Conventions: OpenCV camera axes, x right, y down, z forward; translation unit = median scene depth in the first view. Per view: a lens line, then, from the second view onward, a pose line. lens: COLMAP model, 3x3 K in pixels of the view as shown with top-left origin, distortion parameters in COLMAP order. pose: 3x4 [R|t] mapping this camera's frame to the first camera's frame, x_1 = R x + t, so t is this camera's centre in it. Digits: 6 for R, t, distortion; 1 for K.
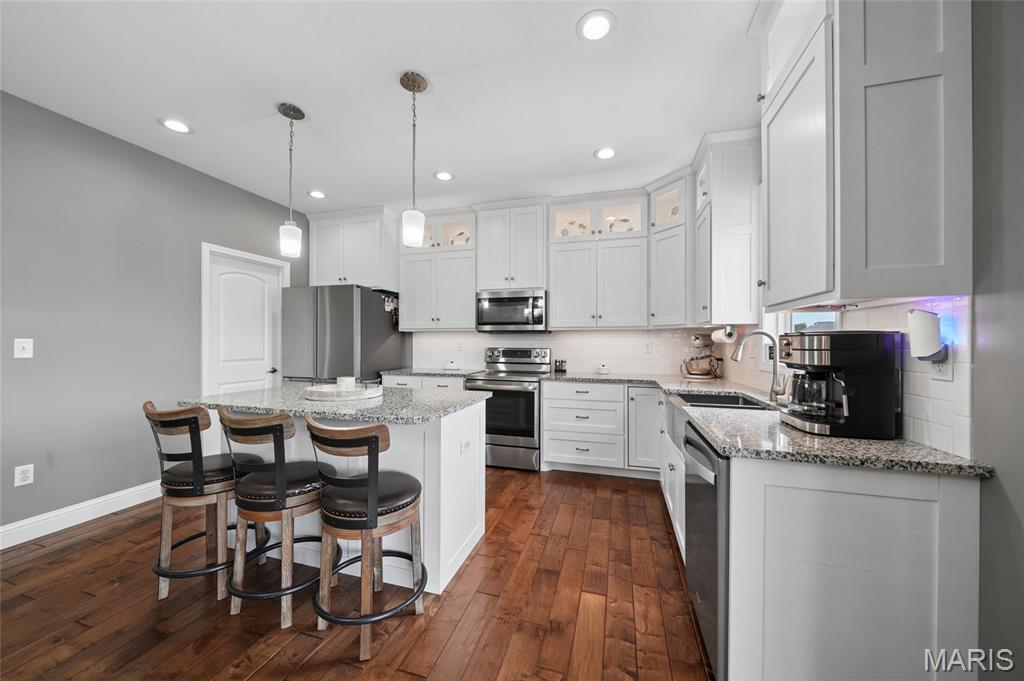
lens RADIAL K [[367.0, 0, 511.5], [0, 367.0, 344.4], [0, 0, 1]] dist [-0.000962, -0.000019]
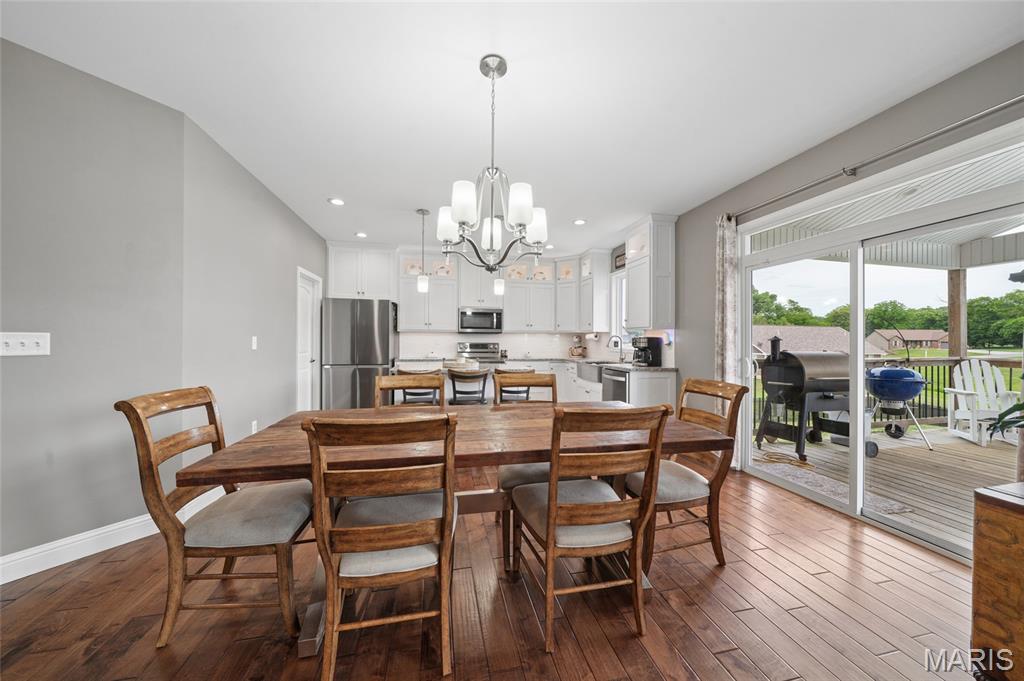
lens RADIAL K [[349.1, 0, 512.0], [0, 349.1, 340.5], [0, 0, 1]] dist [-0.009768, 0.000086]
pose [[0.876911, -0.000213, 0.480652, -0.638897], [-0.000314, 0.999999, 0.001016, -0.001876], [-0.480652, -0.001042, 0.876911, -0.446825]]
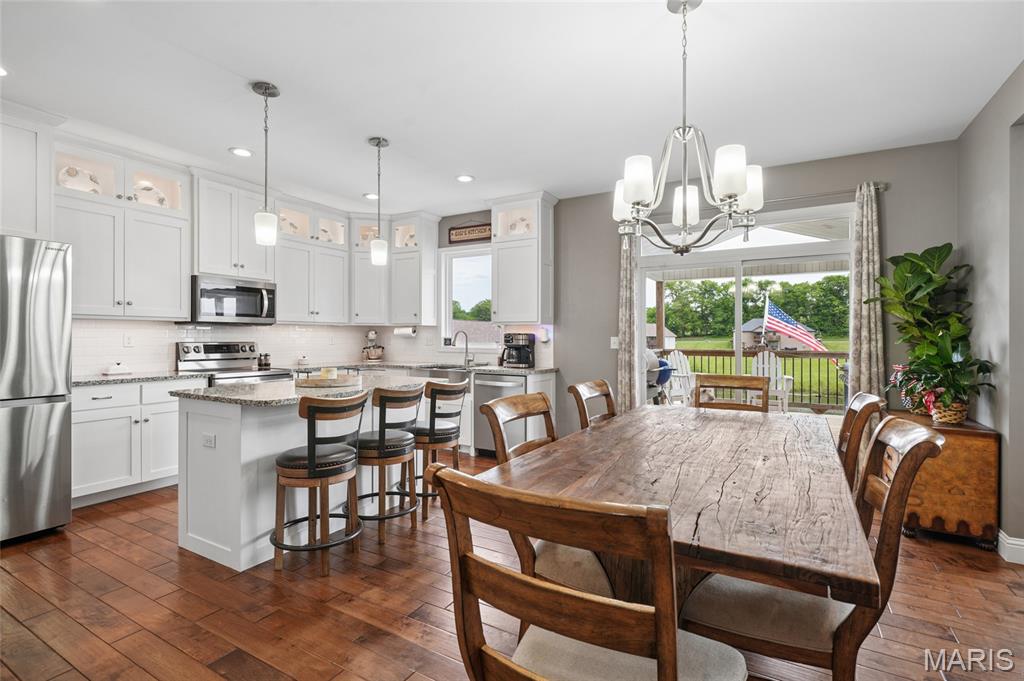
lens RADIAL K [[478.6, 0, 516.1], [0, 478.6, 337.0], [0, 0, 1]] dist [-0.002669, -0.000316]
pose [[0.224006, -0.003731, 0.974581, -1.008092], [0.000602, 0.999993, 0.003690, -0.006391], [-0.974588, -0.000240, 0.224007, 0.064850]]
